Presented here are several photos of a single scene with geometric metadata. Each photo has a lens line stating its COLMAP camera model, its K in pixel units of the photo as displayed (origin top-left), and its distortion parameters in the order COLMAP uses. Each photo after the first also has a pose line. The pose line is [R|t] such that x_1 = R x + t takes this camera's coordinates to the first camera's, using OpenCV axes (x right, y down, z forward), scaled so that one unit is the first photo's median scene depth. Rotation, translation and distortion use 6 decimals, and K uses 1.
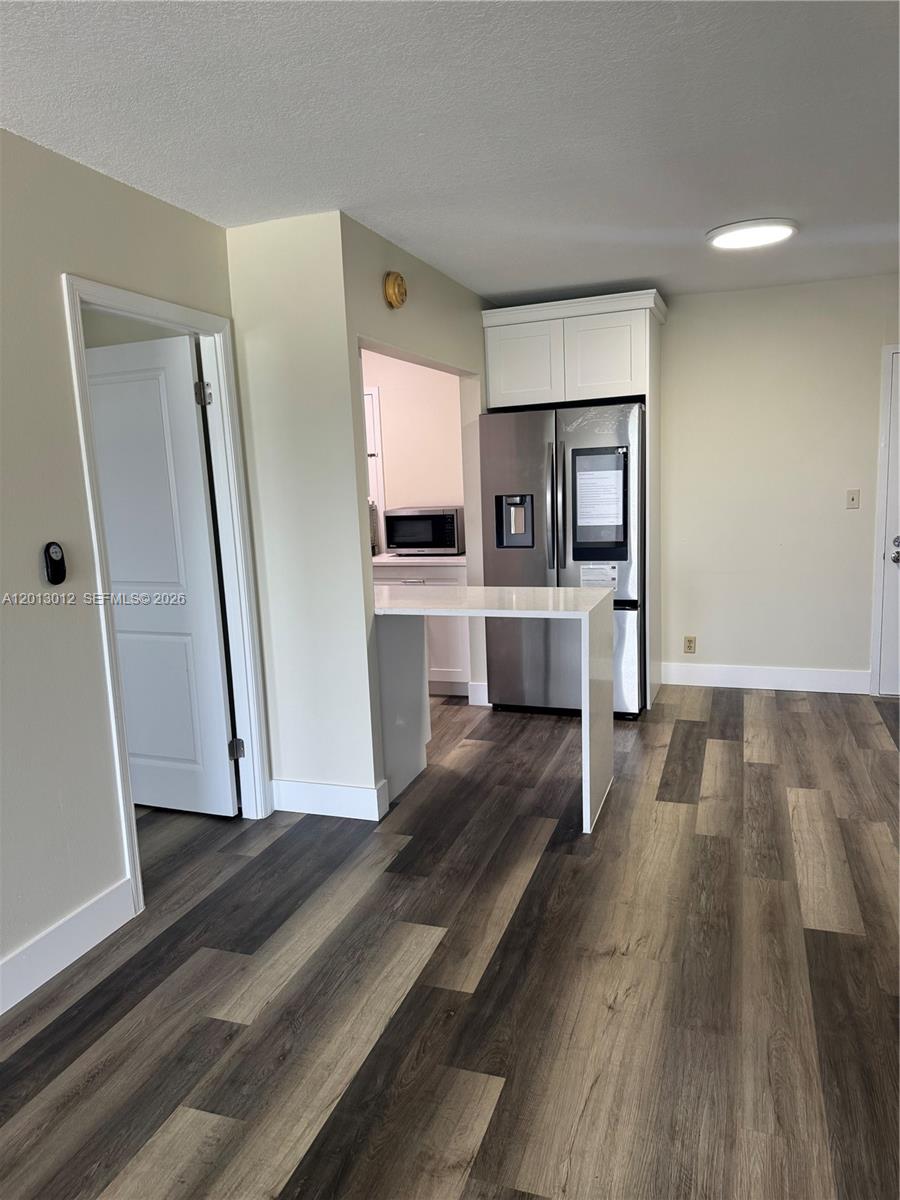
lens RADIAL K [[817.4, 0, 432.7], [0, 817.4, 602.3], [0, 0, 1]] dist [0.140560, -0.162716]
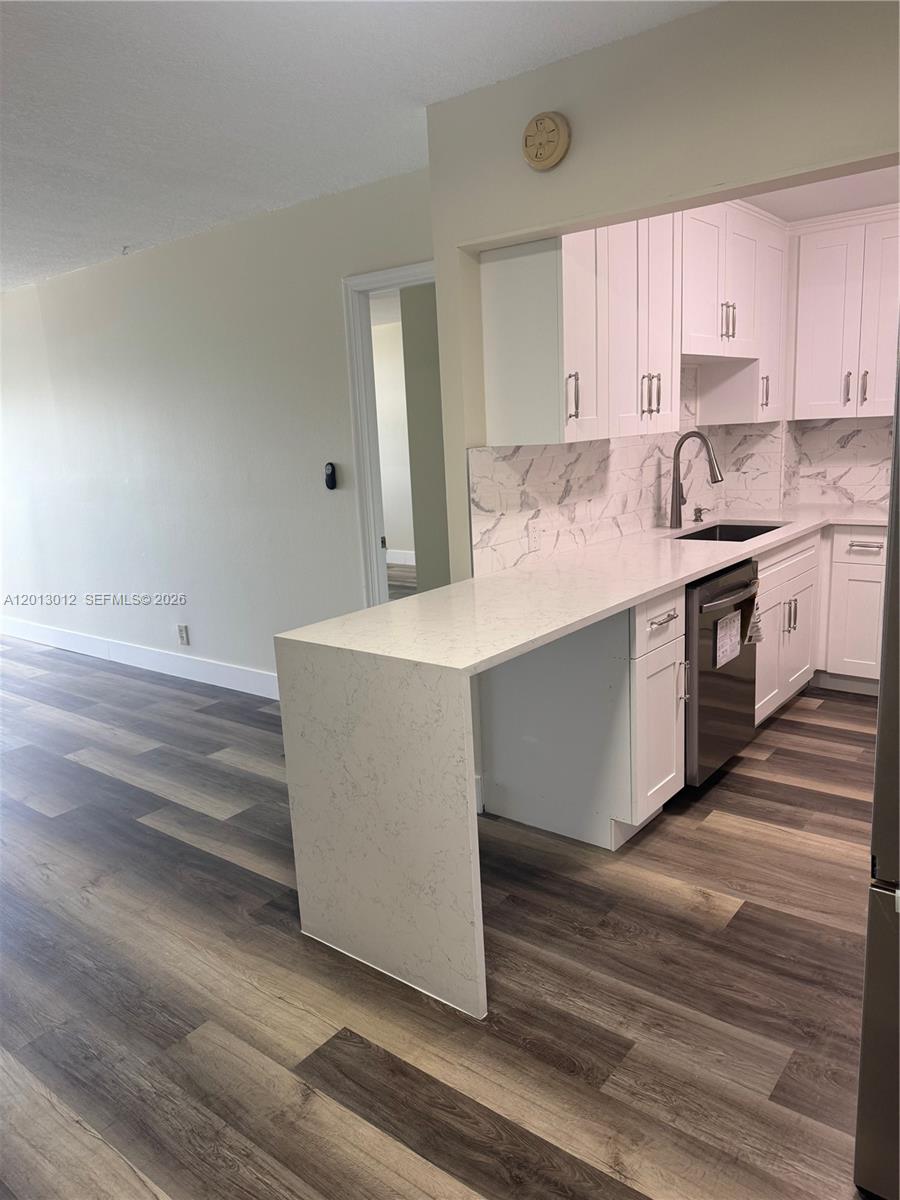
lens RADIAL K [[835.9, 0, 442.9], [0, 835.9, 596.1], [0, 0, 1]] dist [0.045865, -0.042358]
pose [[-0.299942, 0.244967, -0.921968, 0.568325], [-0.094046, 0.954166, 0.284118, -0.164742], [0.949310, 0.171926, -0.263157, 0.945367]]
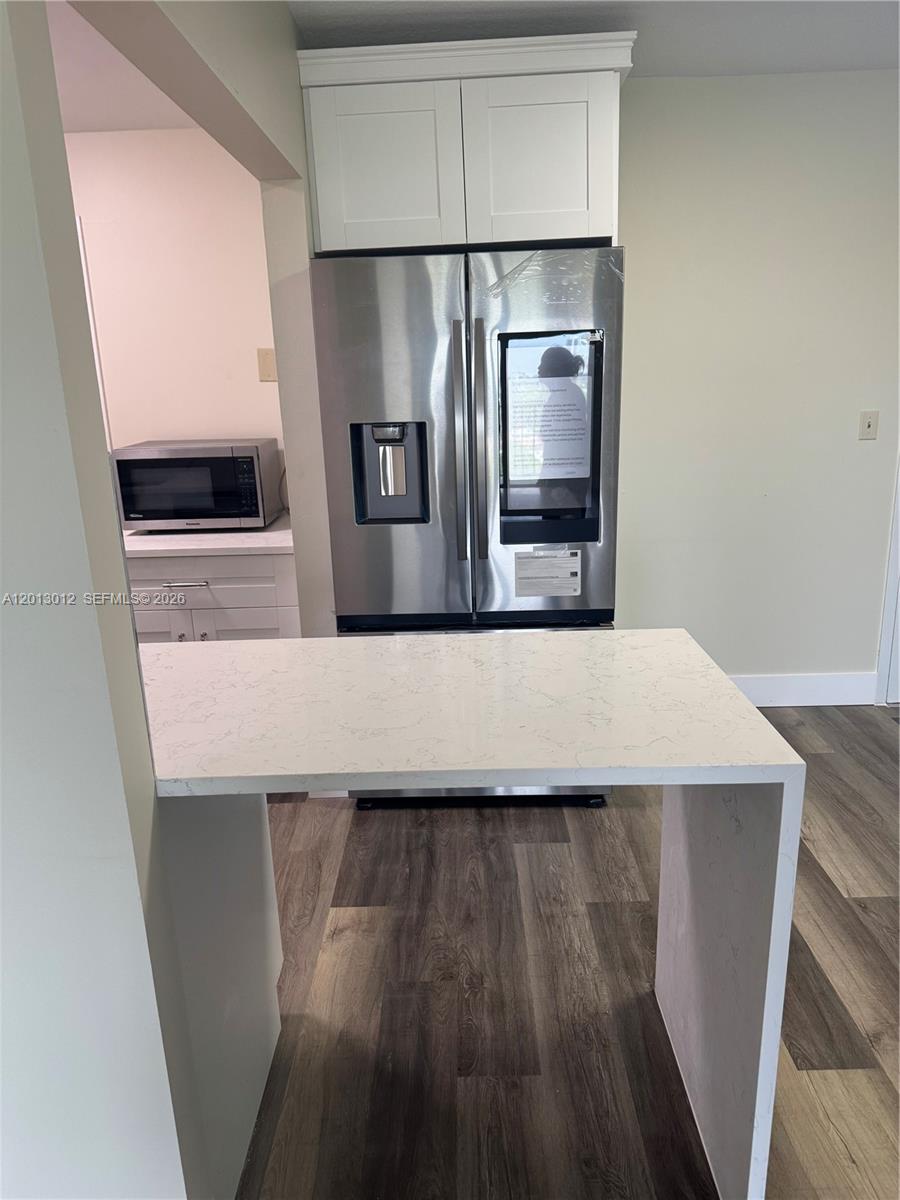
lens RADIAL K [[835.9, 0, 442.9], [0, 835.9, 596.1], [0, 0, 1]] dist [0.045865, -0.042358]
pose [[0.942787, -0.077829, 0.324185, -0.052548], [0.047868, 0.993896, 0.099399, -0.077184], [-0.329942, -0.078194, 0.940757, 0.509825]]
